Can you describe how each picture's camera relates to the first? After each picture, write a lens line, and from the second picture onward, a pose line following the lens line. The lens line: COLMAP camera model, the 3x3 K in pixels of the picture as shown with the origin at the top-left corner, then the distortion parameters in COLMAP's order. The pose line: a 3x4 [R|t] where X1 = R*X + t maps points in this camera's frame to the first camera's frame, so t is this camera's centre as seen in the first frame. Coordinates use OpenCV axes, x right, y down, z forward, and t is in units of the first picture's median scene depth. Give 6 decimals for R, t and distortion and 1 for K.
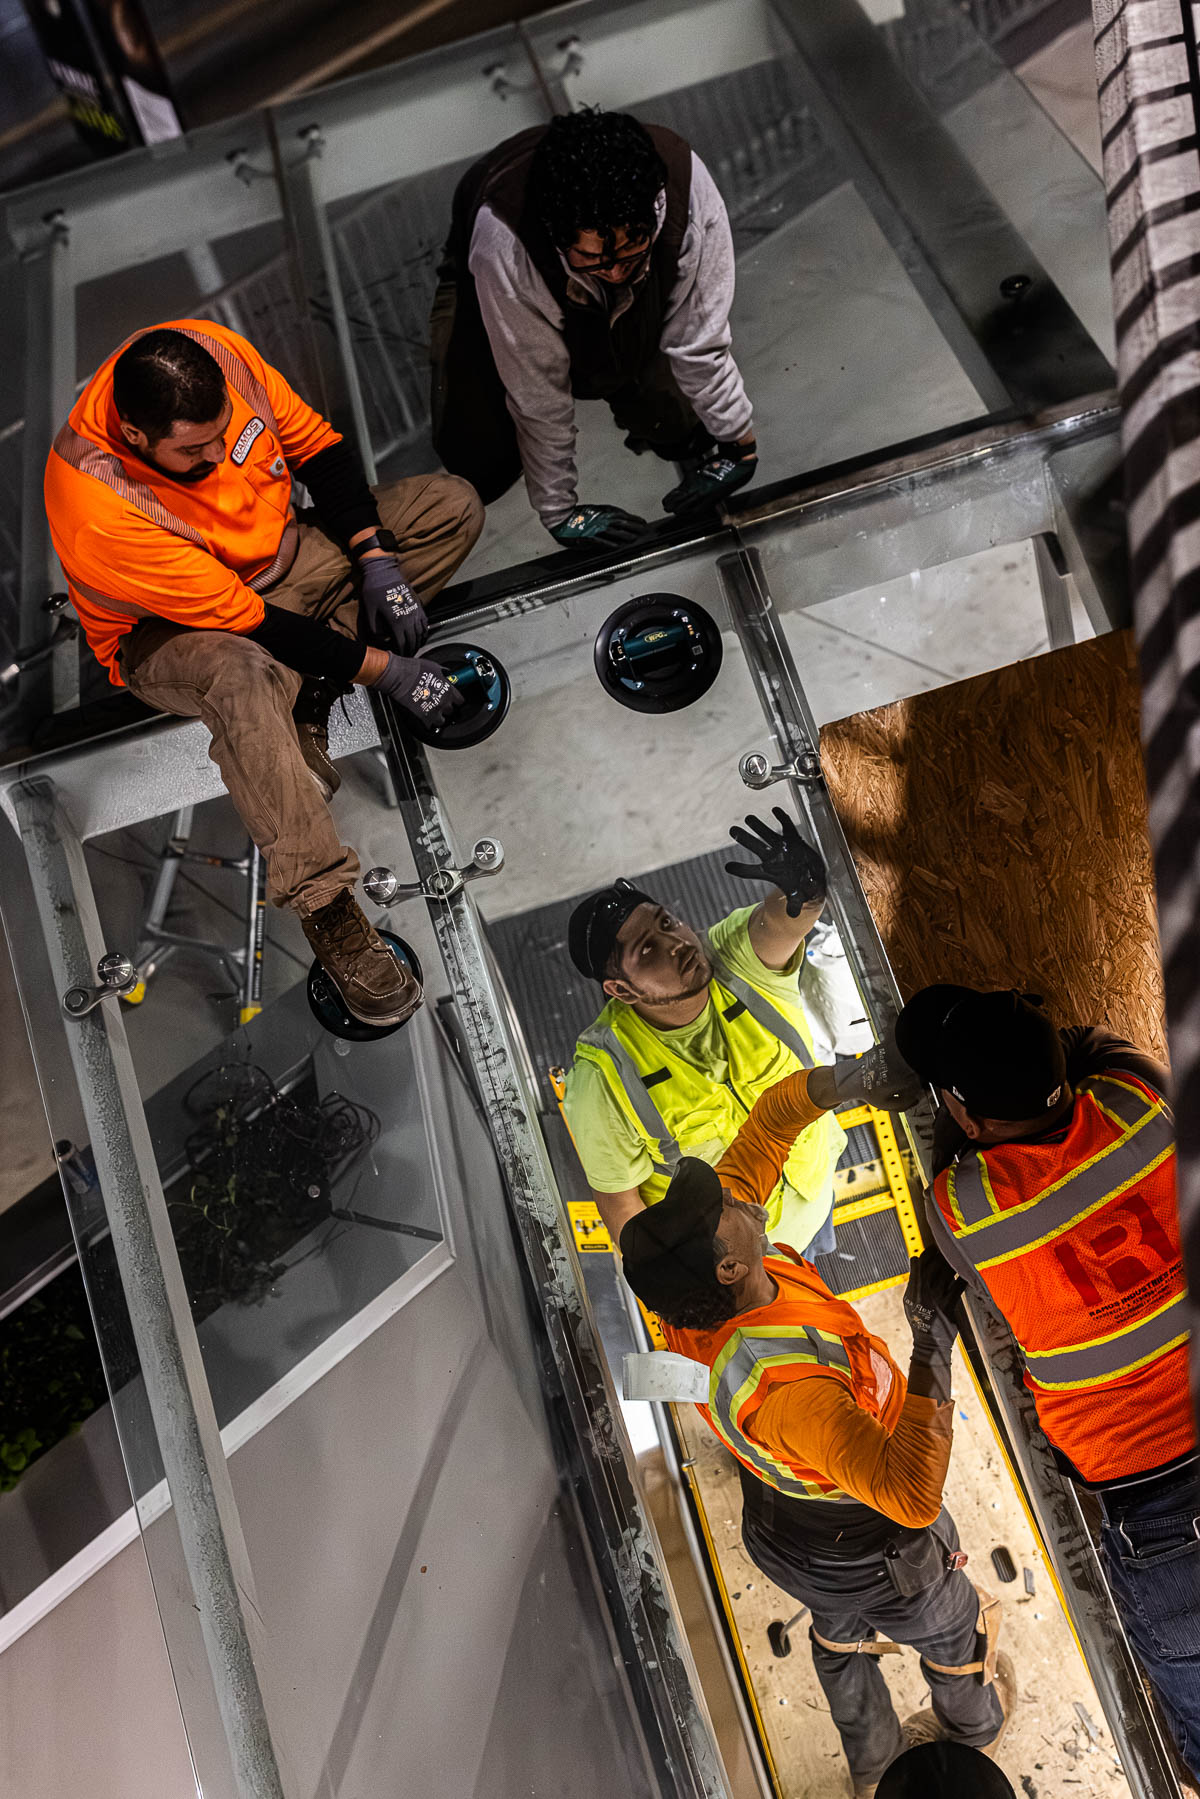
lens RADIAL K [[2409.3, 0, 626.6], [0, 2409.3, 900.2], [0, 0, 1]] dist [0.003737, -0.032203]
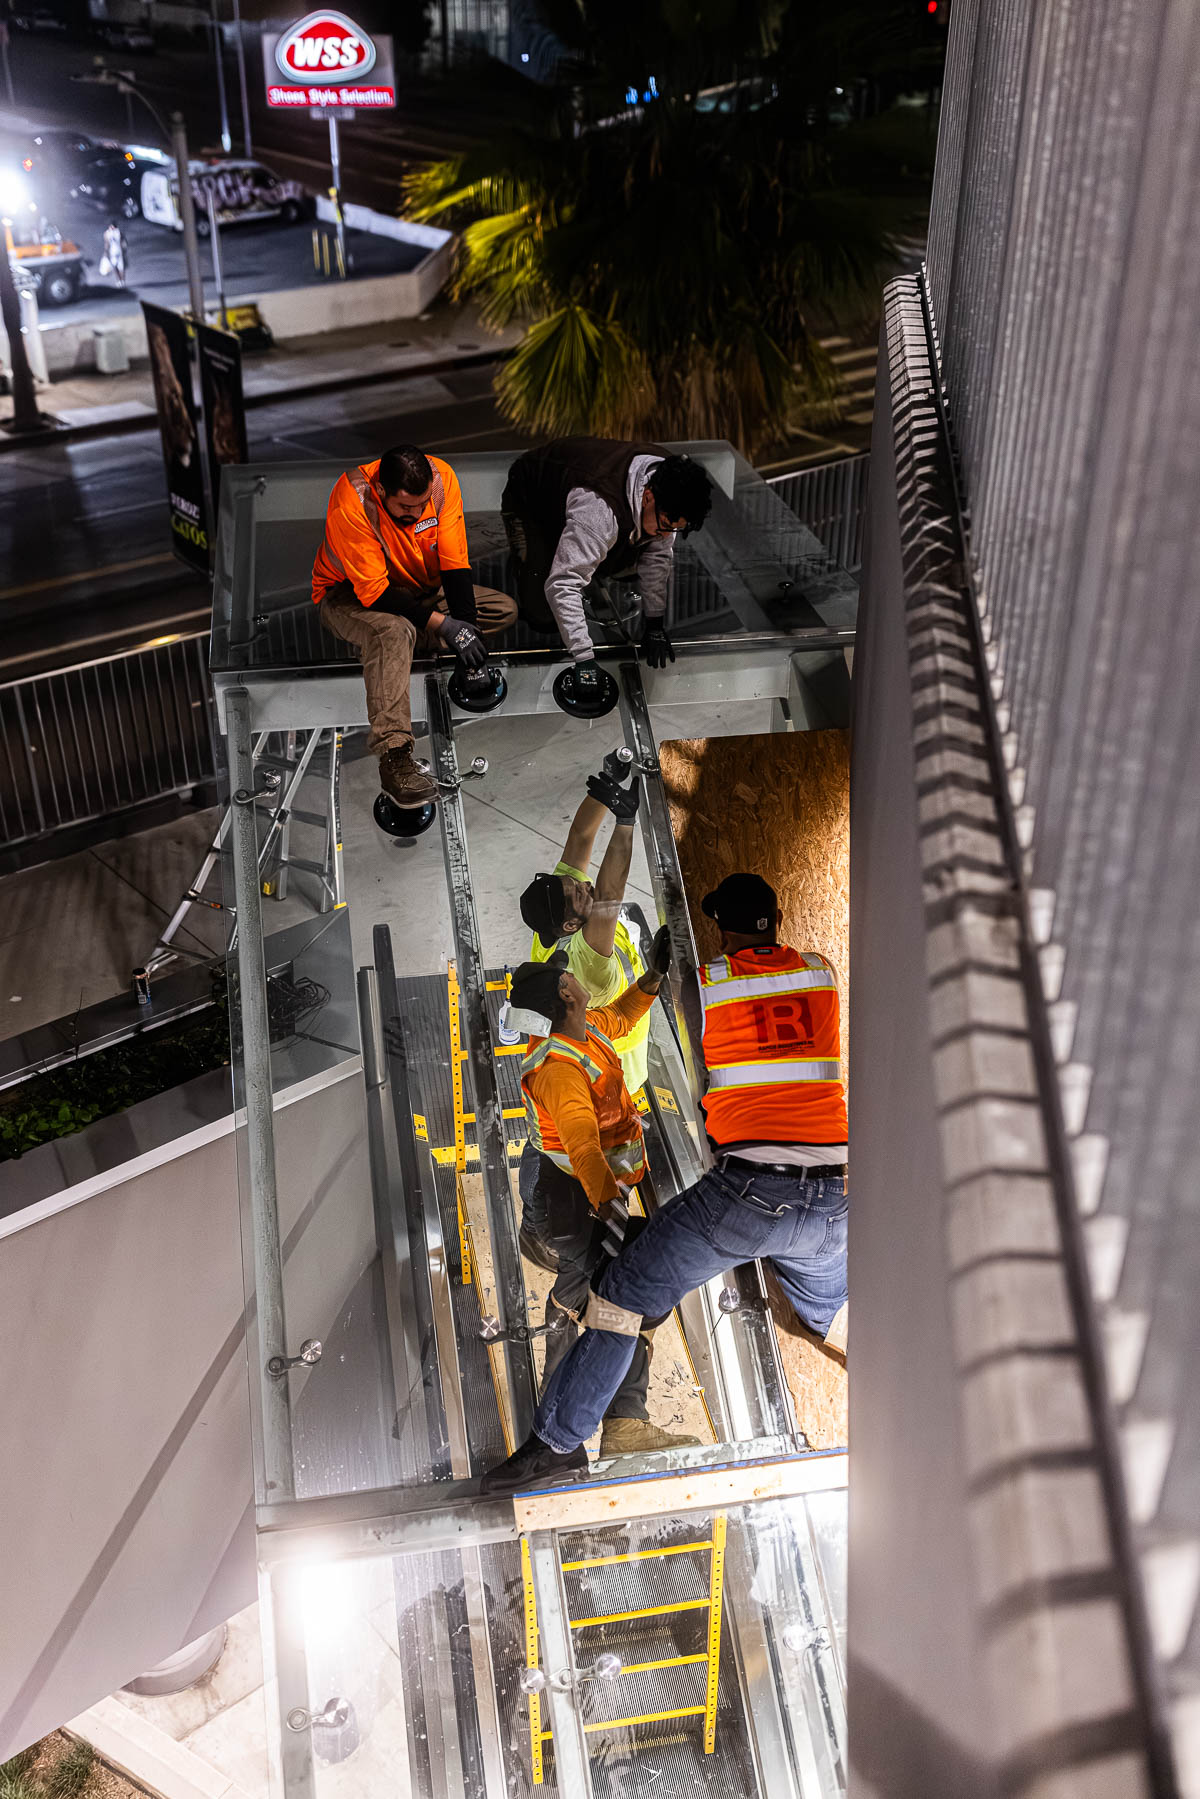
lens RADIAL K [[1726.0, 0, 600.0], [0, 1726.0, 899.5], [0, 0, 1]] dist [0.014783, -0.026173]
pose [[0.969142, 0.221678, 0.107805, -0.090151], [-0.192541, 0.953841, -0.230468, 0.383013], [-0.153918, 0.202599, 0.967090, -0.318438]]
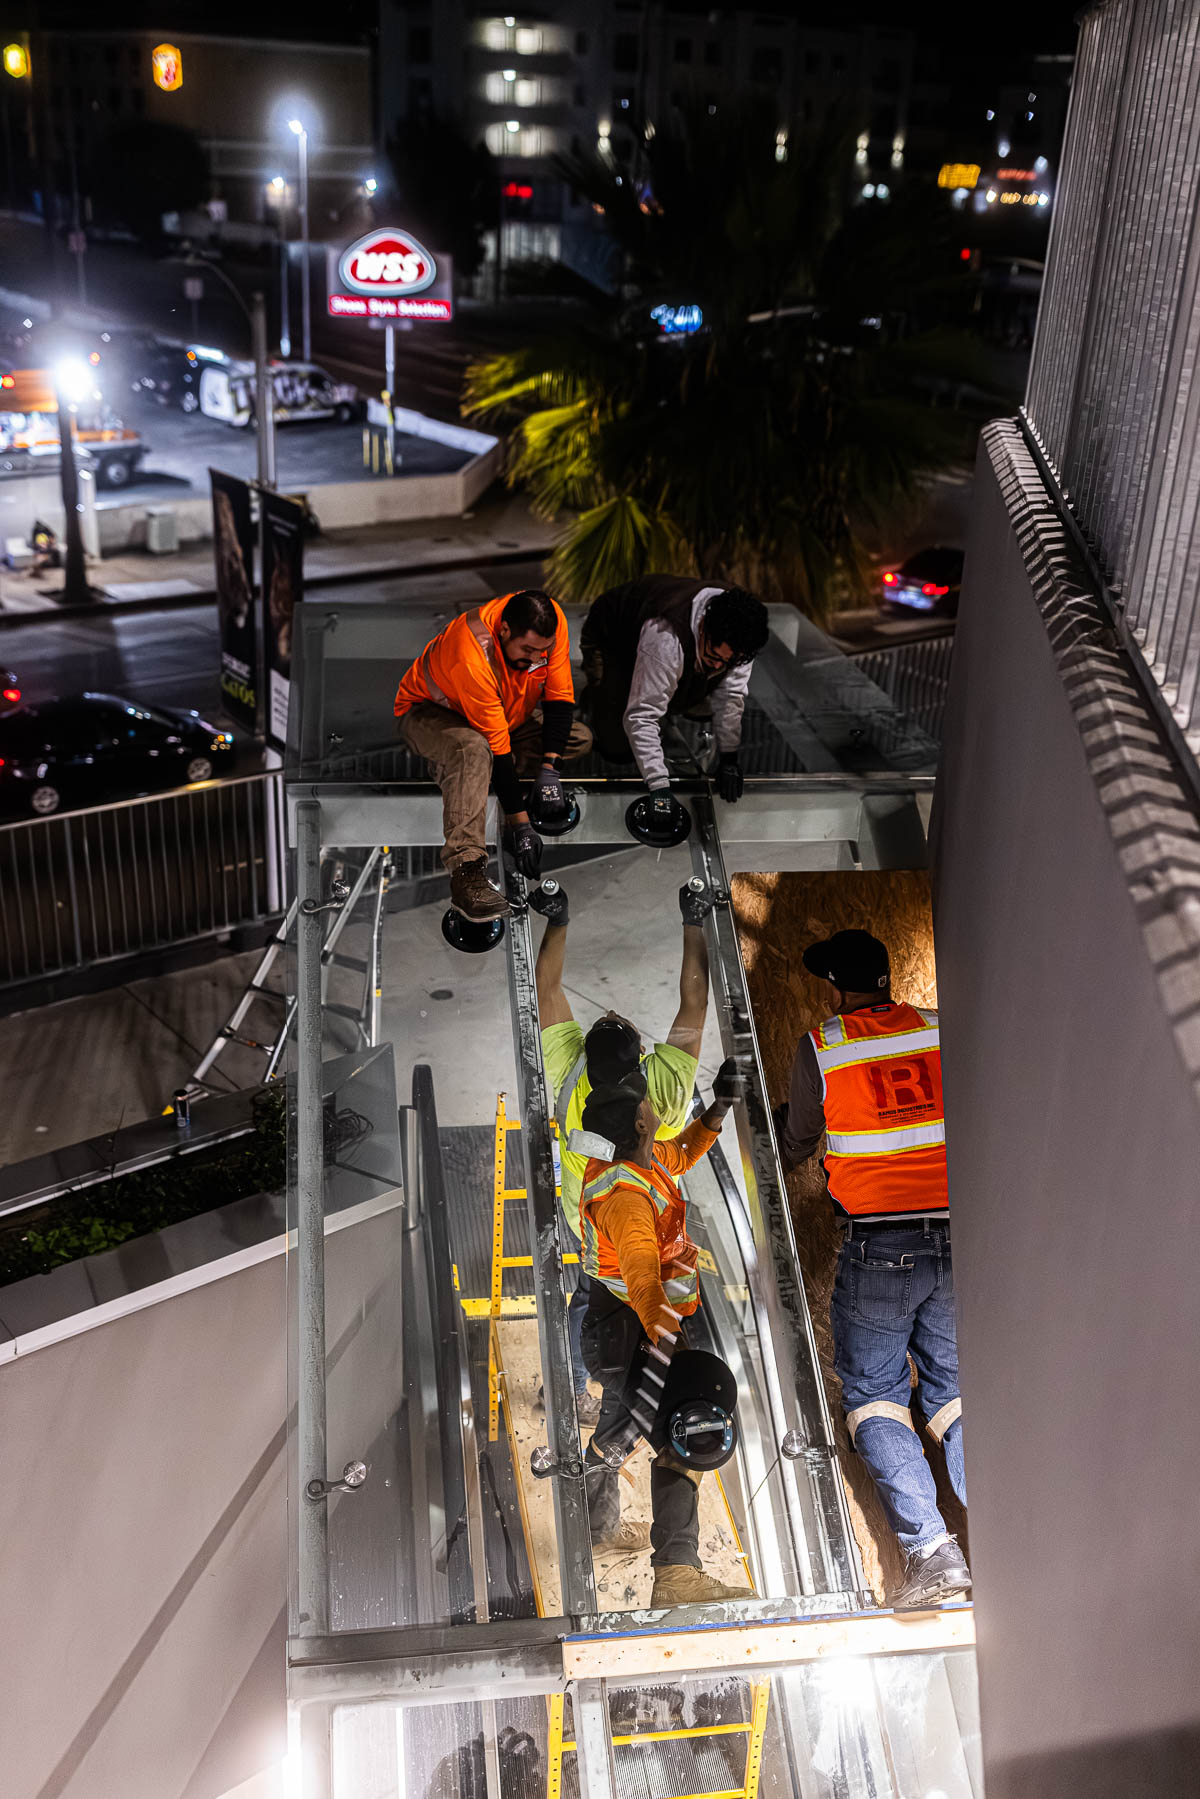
lens RADIAL K [[1726.0, 0, 600.0], [0, 1726.0, 899.5], [0, 0, 1]] dist [0.014783, -0.026173]
pose [[0.957324, 0.279073, 0.075154, -0.120573], [-0.238886, 0.910421, -0.337739, 0.442578], [-0.162676, 0.305373, 0.938235, -0.277401]]
